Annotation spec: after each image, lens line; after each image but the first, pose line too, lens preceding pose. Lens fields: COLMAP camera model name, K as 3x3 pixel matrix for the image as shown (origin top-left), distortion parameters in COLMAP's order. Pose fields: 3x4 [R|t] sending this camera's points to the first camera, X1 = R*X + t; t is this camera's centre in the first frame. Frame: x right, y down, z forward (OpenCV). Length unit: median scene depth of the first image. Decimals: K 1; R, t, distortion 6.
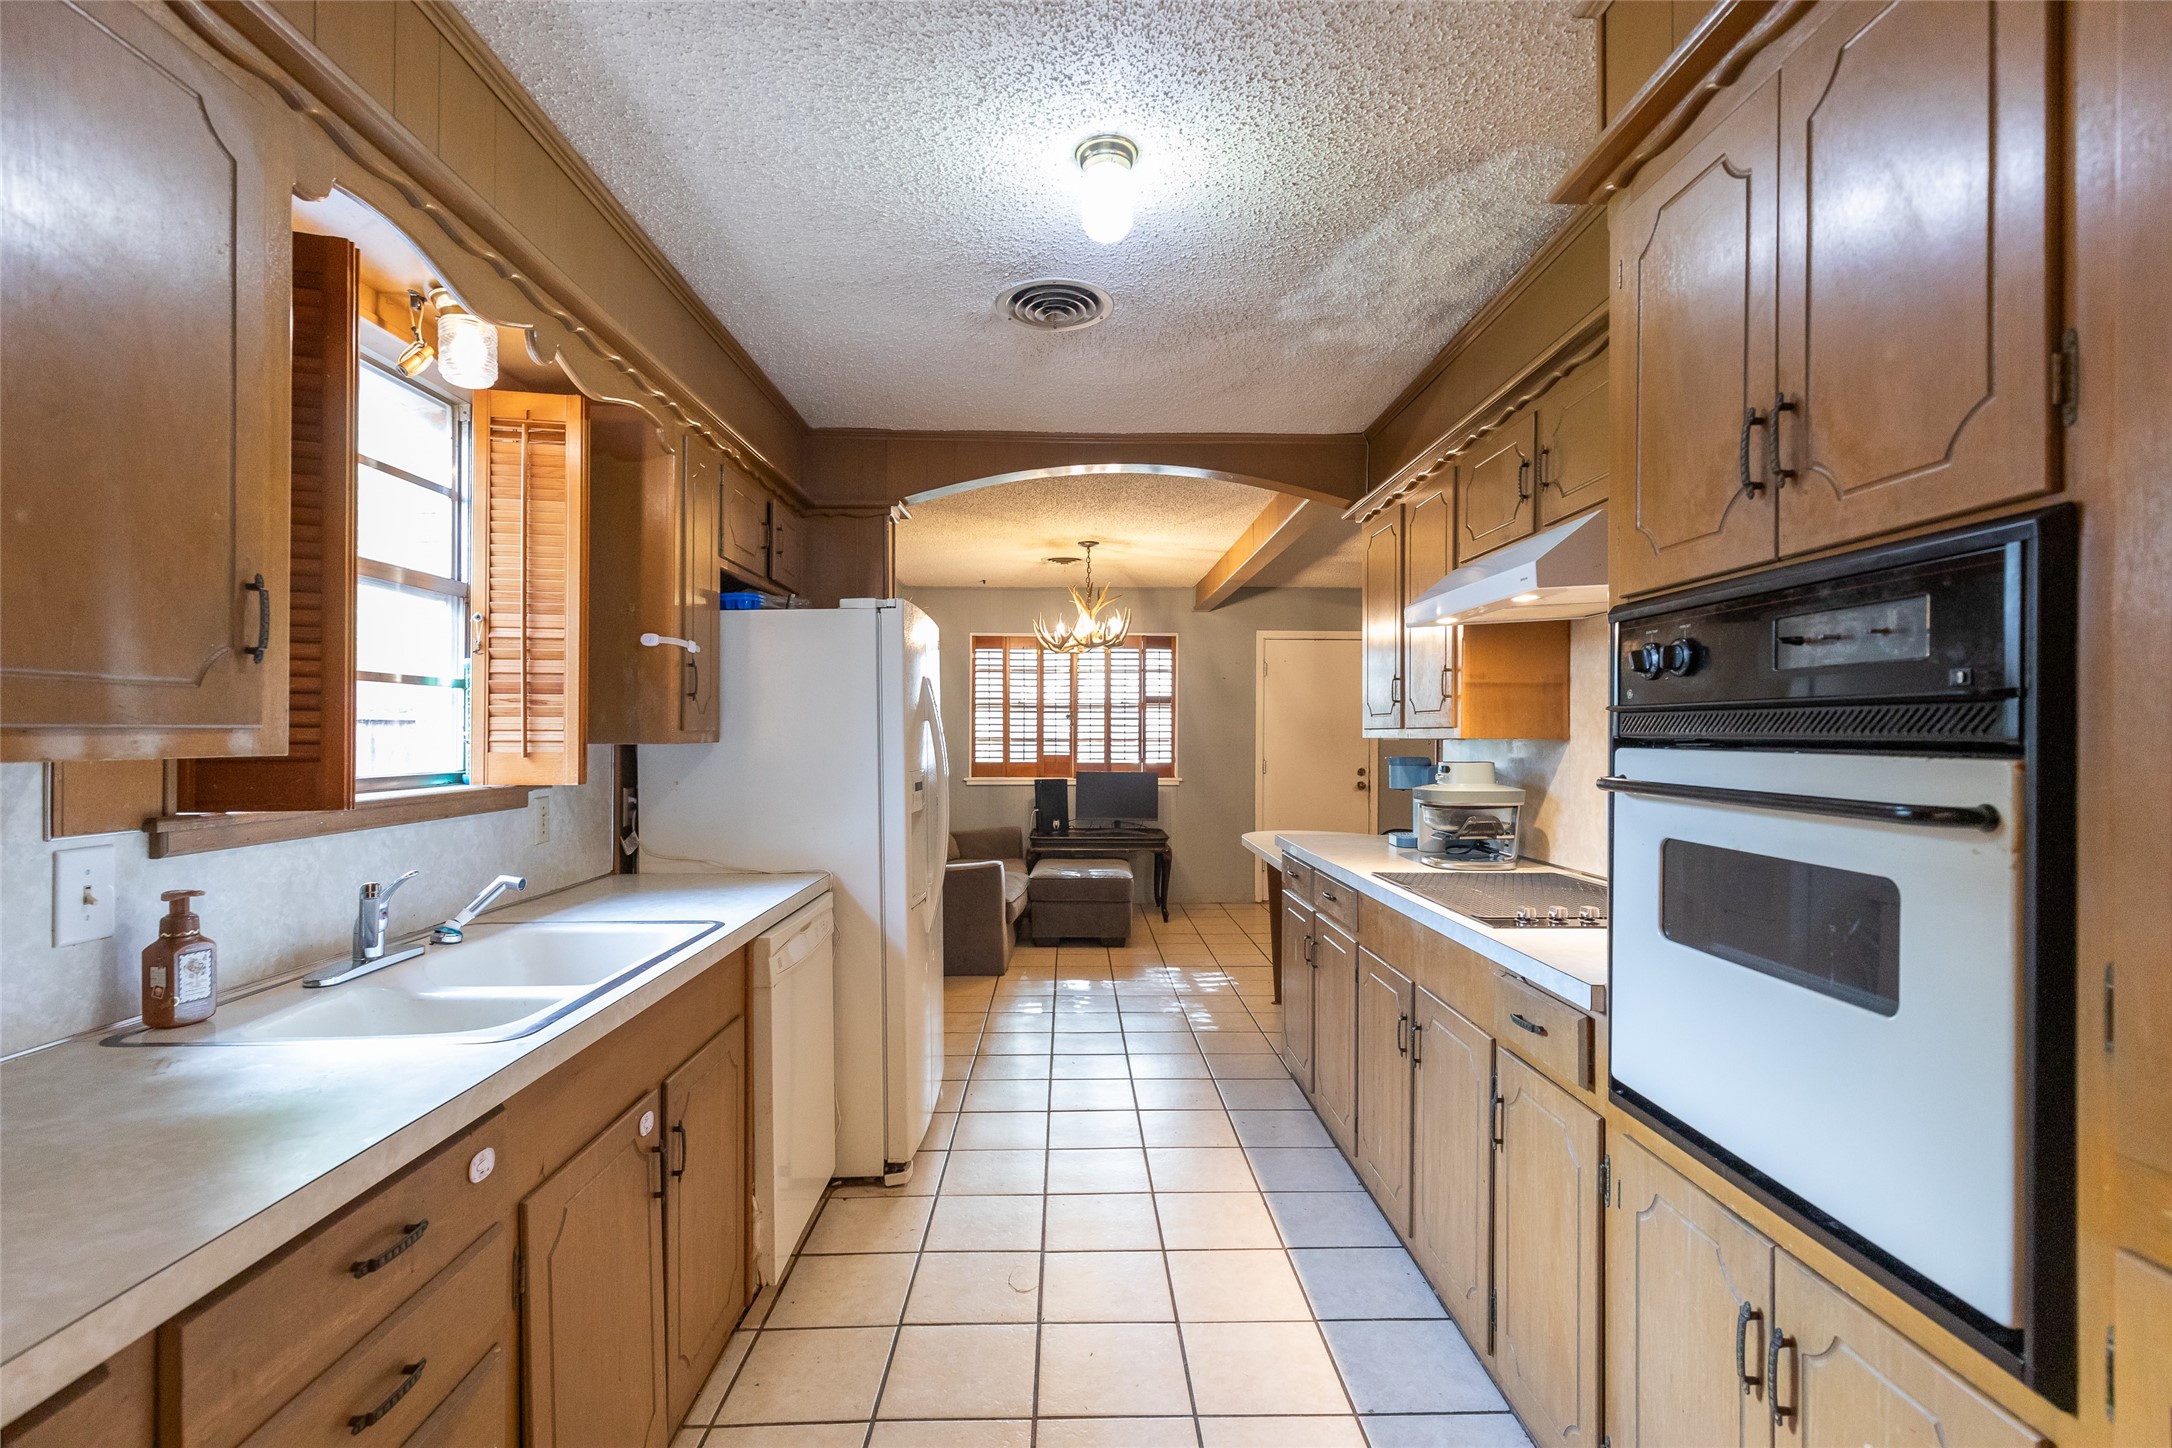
lens RADIAL K [[981.0, 0, 1088.5], [0, 981.0, 735.8], [0, 0, 1]] dist [0.010783, -0.003155]
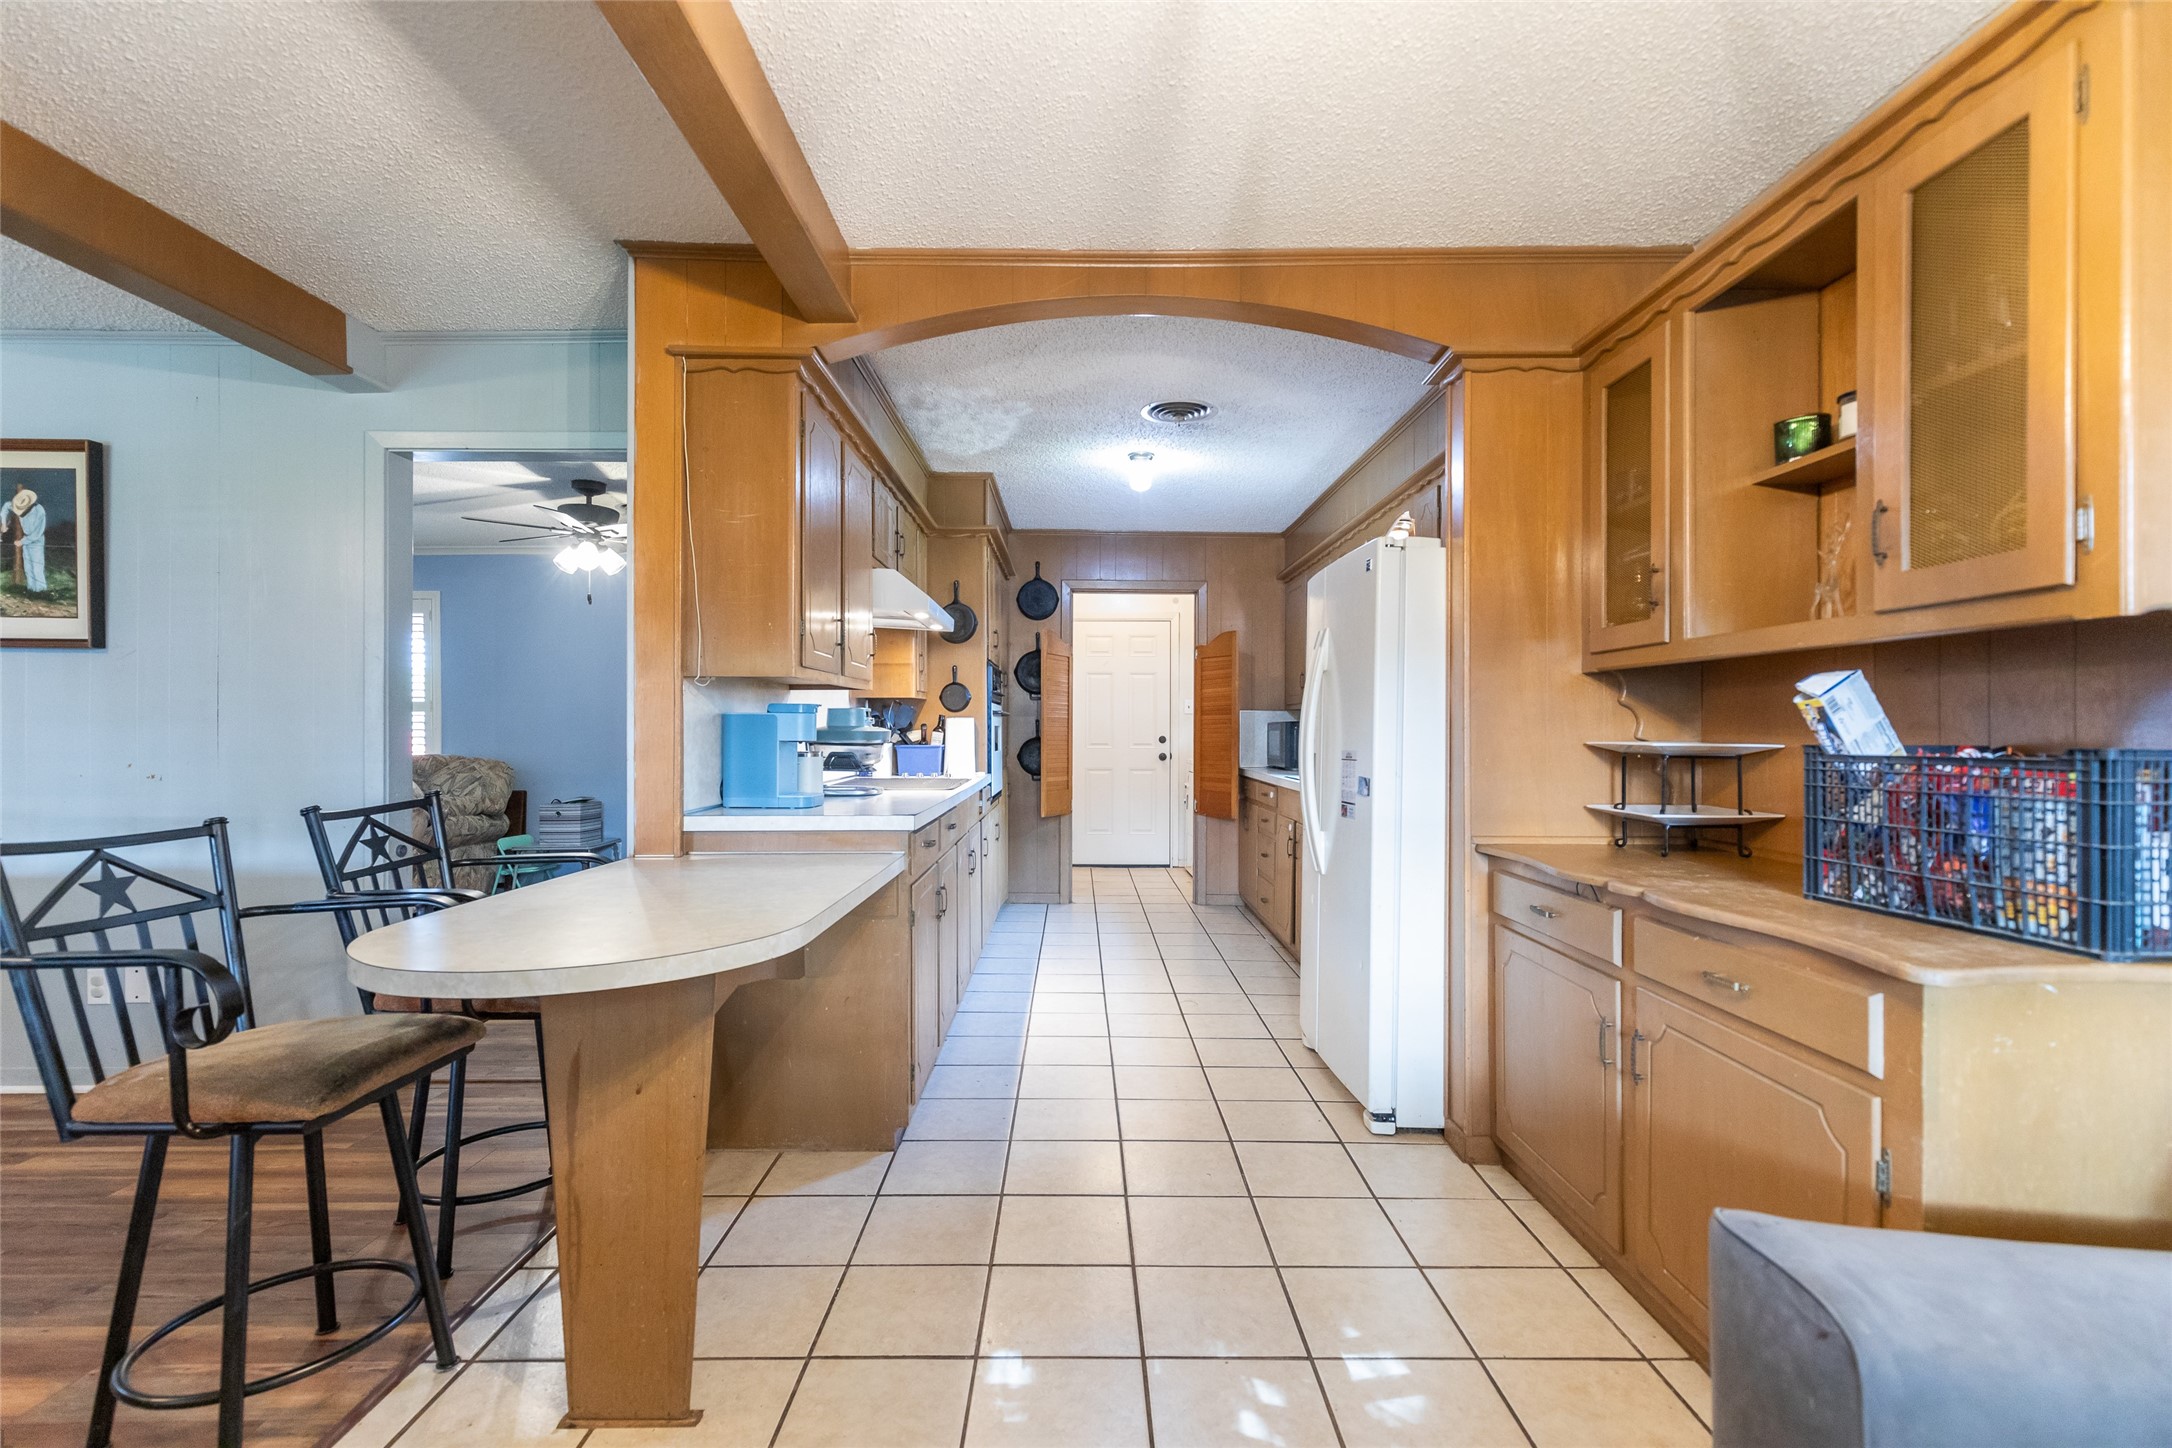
lens RADIAL K [[981.0, 0, 1101.7], [0, 981.0, 730.5], [0, 0, 1]] dist [0.010783, -0.003155]
pose [[-0.999994, -0.003376, -0.000199, 0.090772], [-0.003376, 0.999994, 0.000084, 0.065836], [0.000198, 0.000085, -1.000000, 2.721708]]
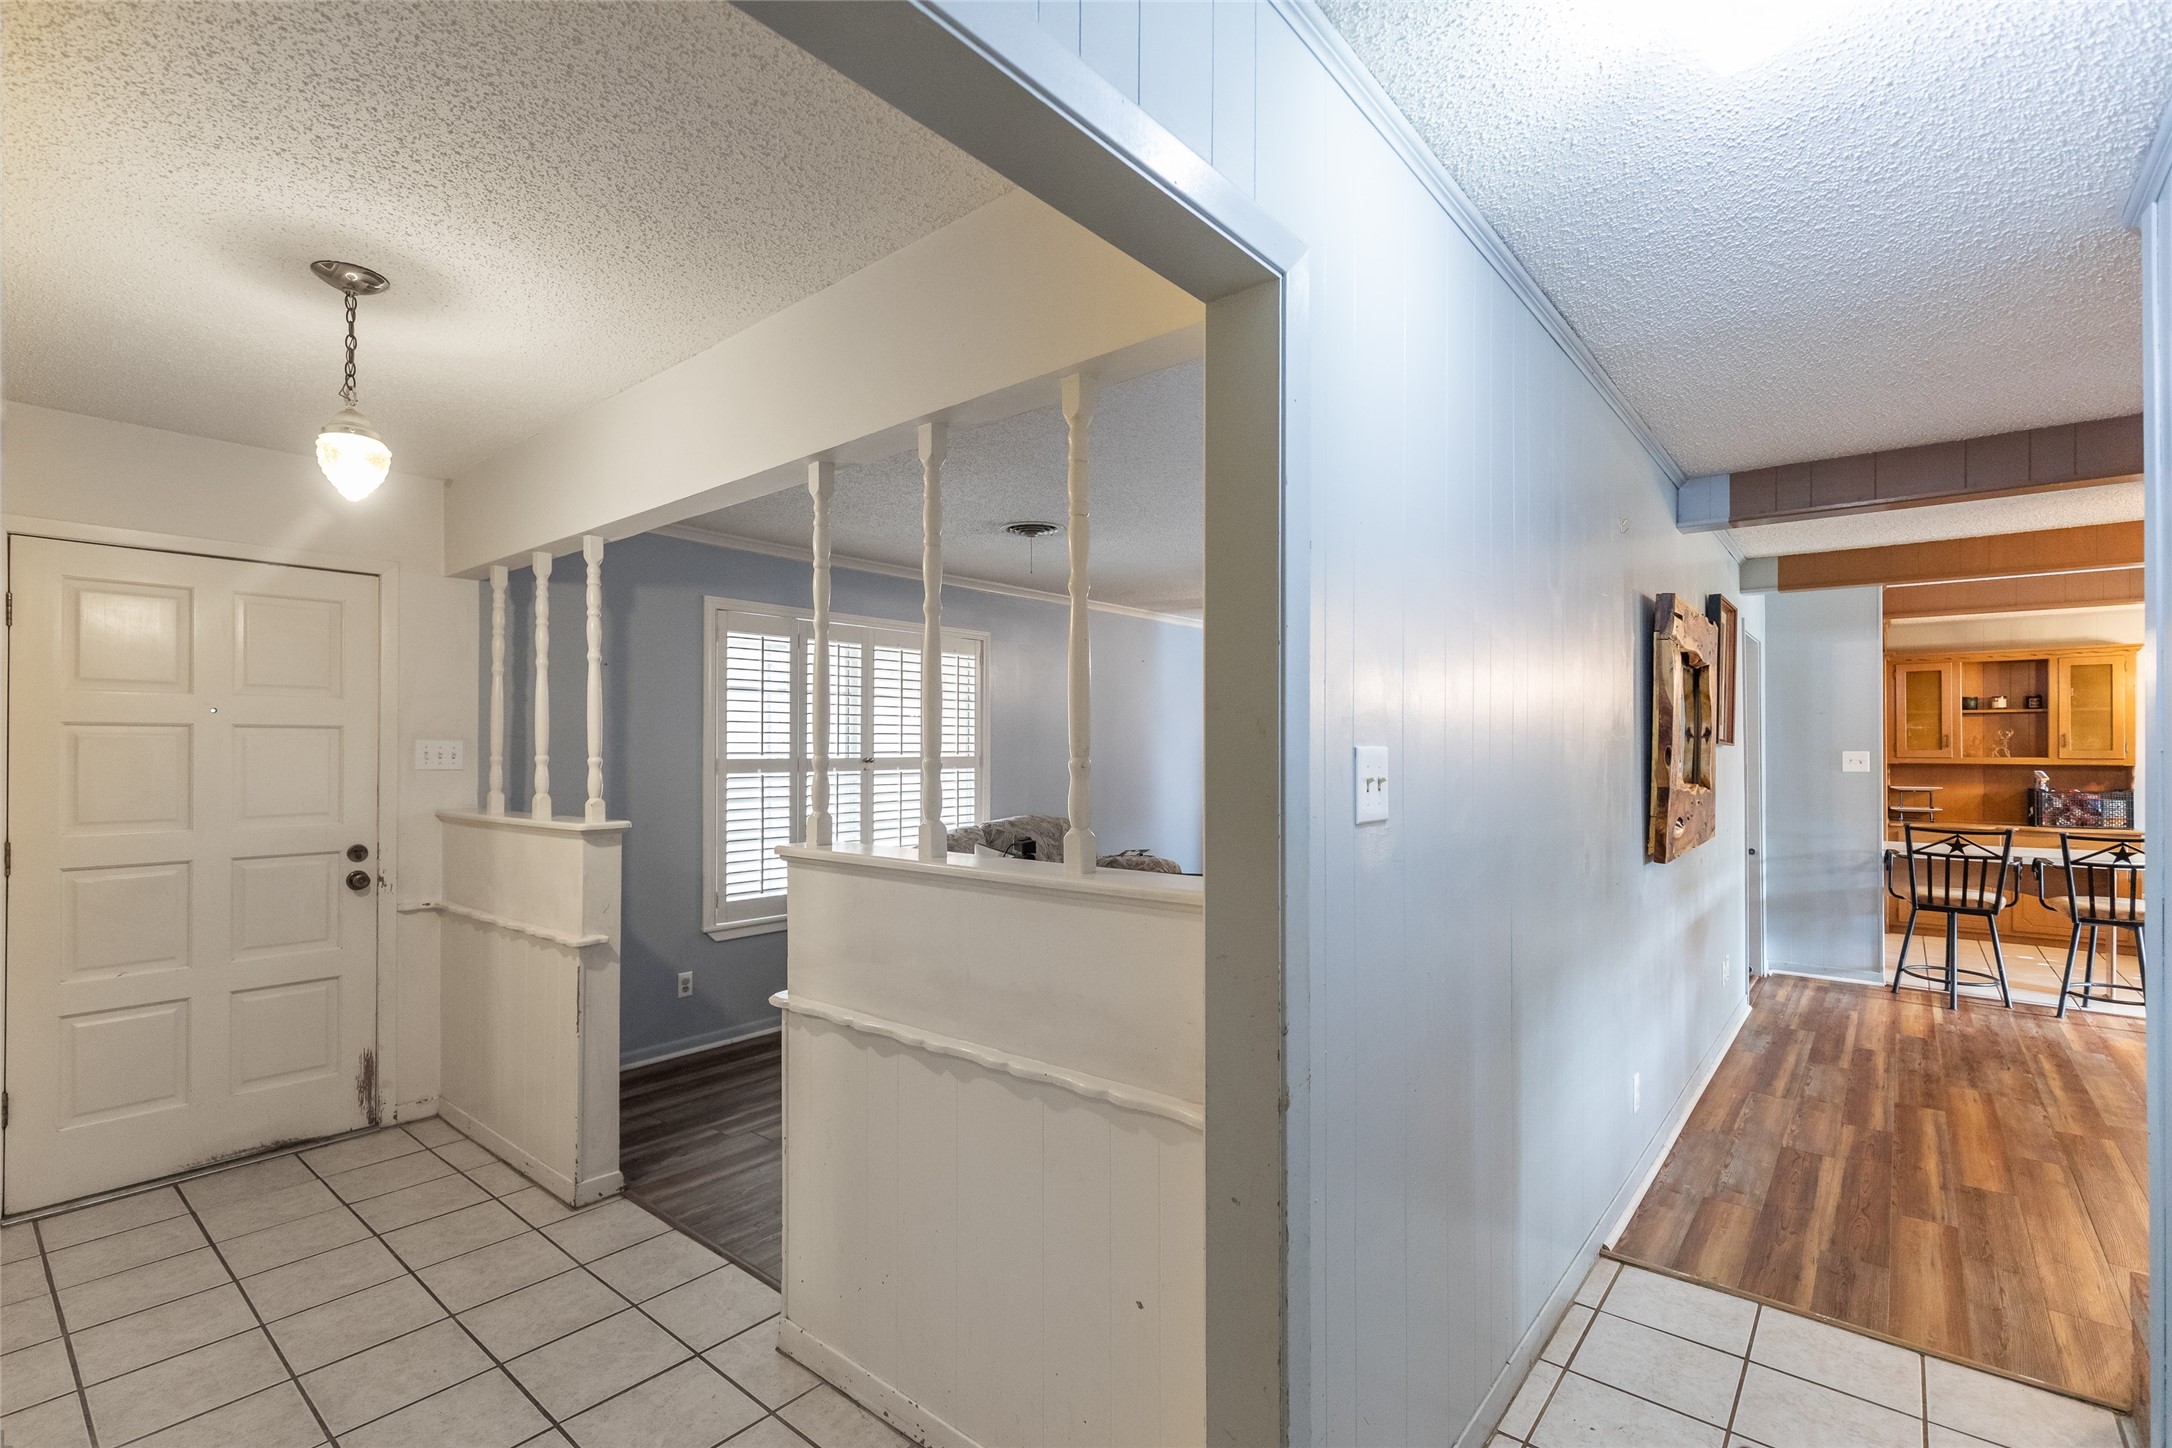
lens RADIAL K [[981.0, 0, 1095.0], [0, 981.0, 740.0], [0, 0, 1]] dist [0.010783, -0.003155]
pose [[-0.636617, -0.010617, -0.771107, 3.813336], [-0.006504, 0.999944, -0.008399, -0.033450], [0.771153, -0.000332, -0.636650, 1.656173]]
